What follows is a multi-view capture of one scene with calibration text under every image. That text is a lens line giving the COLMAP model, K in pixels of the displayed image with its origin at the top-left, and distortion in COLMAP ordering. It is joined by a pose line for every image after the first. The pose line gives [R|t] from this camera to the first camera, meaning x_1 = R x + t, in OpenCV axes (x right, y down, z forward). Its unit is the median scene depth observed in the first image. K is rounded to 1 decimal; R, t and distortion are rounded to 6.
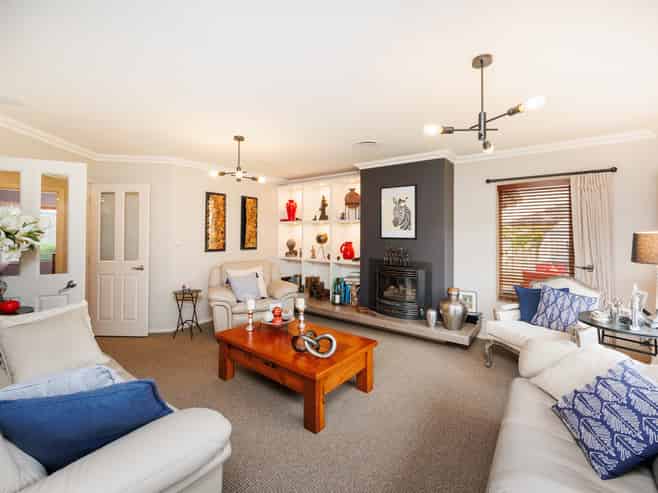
lens RADIAL K [[264.5, 0, 333.6], [0, 264.5, 225.9], [0, 0, 1]] dist [0.000369, 0.000003]
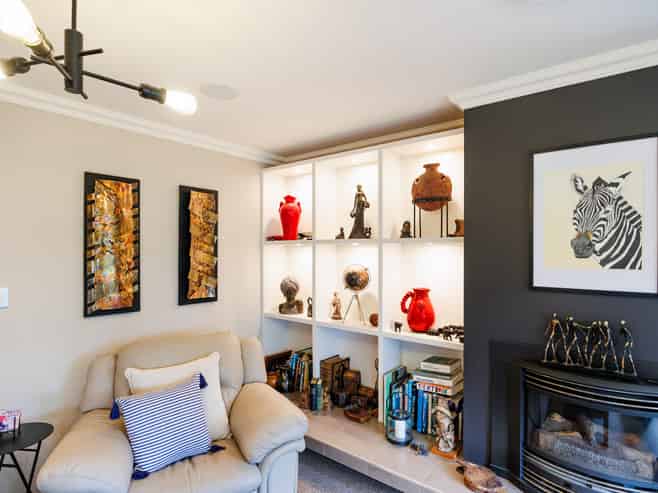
lens RADIAL K [[376.3, 0, 329.0], [0, 376.3, 246.5], [0, 0, 1]] dist [-0.001066, -0.000101]
pose [[0.998201, -0.002719, -0.059892, -0.056103], [0.003220, 0.999961, 0.008277, -0.014420], [0.059867, -0.008455, 0.998171, 0.372872]]
